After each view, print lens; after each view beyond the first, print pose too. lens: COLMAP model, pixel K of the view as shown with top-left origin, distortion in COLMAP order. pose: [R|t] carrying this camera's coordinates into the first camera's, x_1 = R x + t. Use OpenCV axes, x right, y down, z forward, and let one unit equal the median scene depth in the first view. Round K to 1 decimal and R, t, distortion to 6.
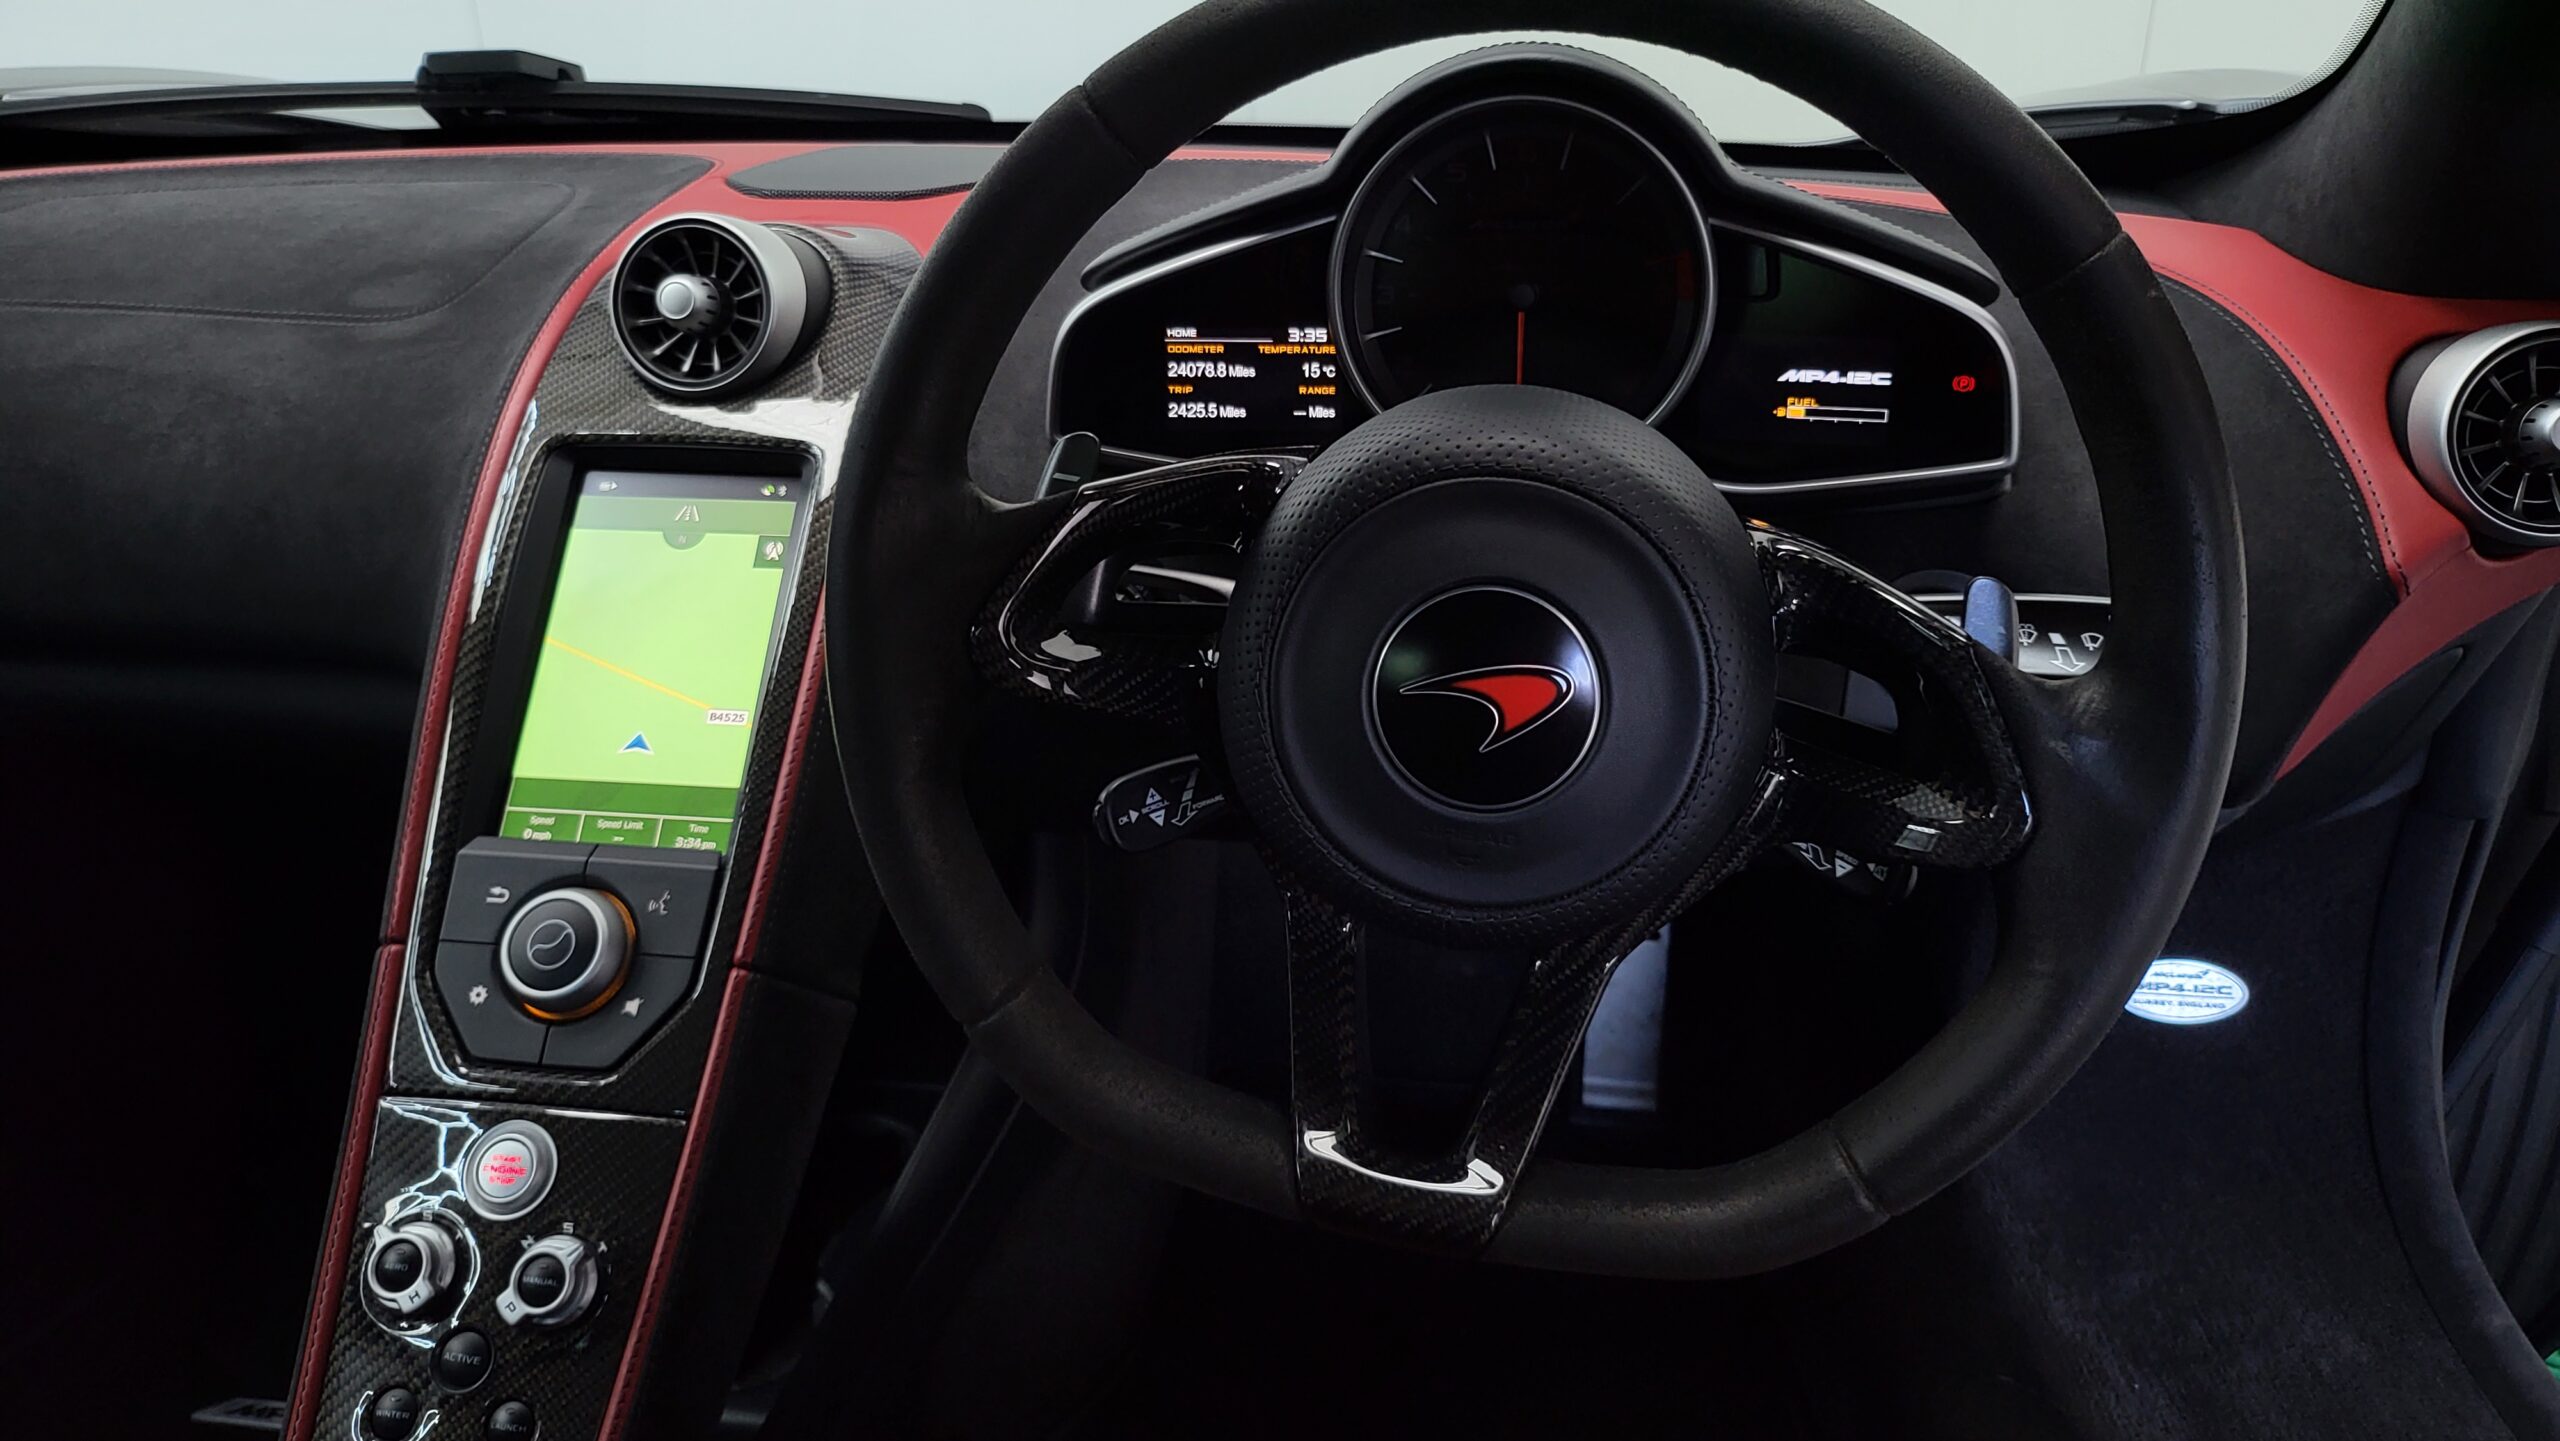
lens RADIAL K [[1821.4, 0, 1301.0], [0, 1821.4, 699.9], [0, 0, 1]] dist [0.029447, -0.020384]
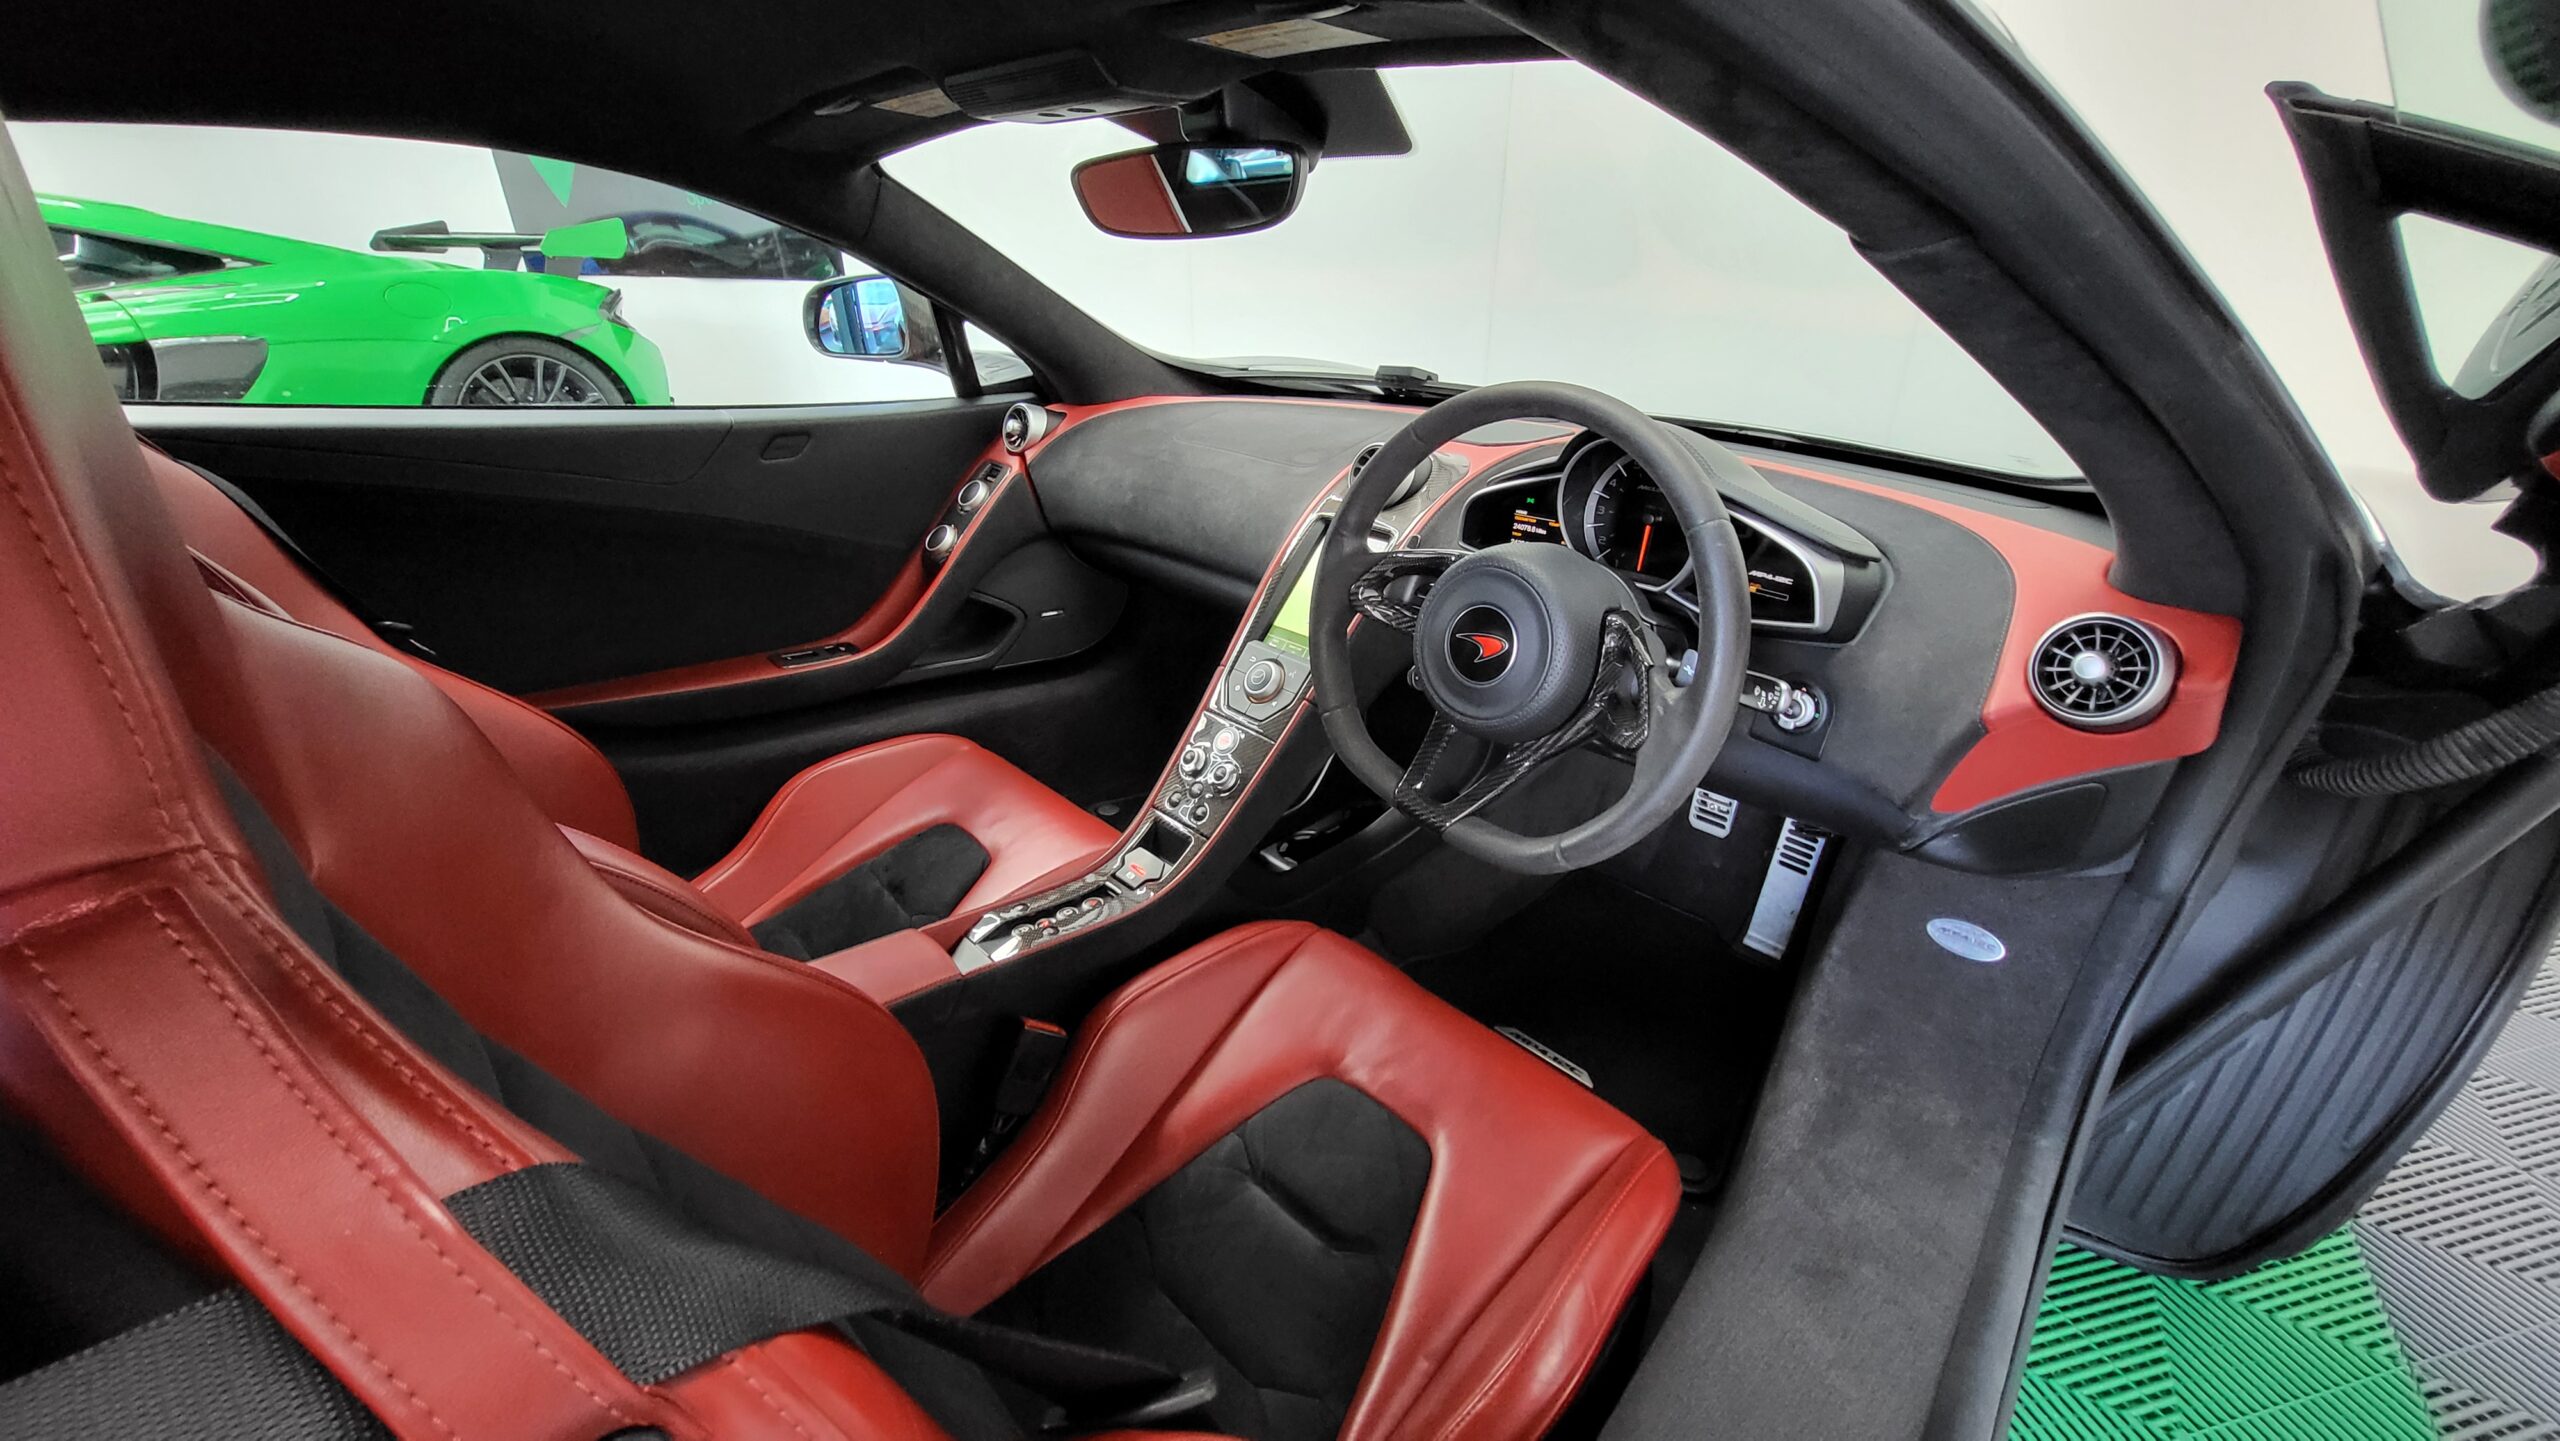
lens RADIAL K [[1008.3, 0, 1289.0], [0, 1008.3, 739.3], [0, 0, 1]] dist [0.000758, -0.000376]
pose [[0.798240, 0.279053, -0.533800, 0.535471], [-0.260642, 0.958969, 0.111554, 0.032410], [0.543027, 0.050084, 0.838220, -0.358908]]
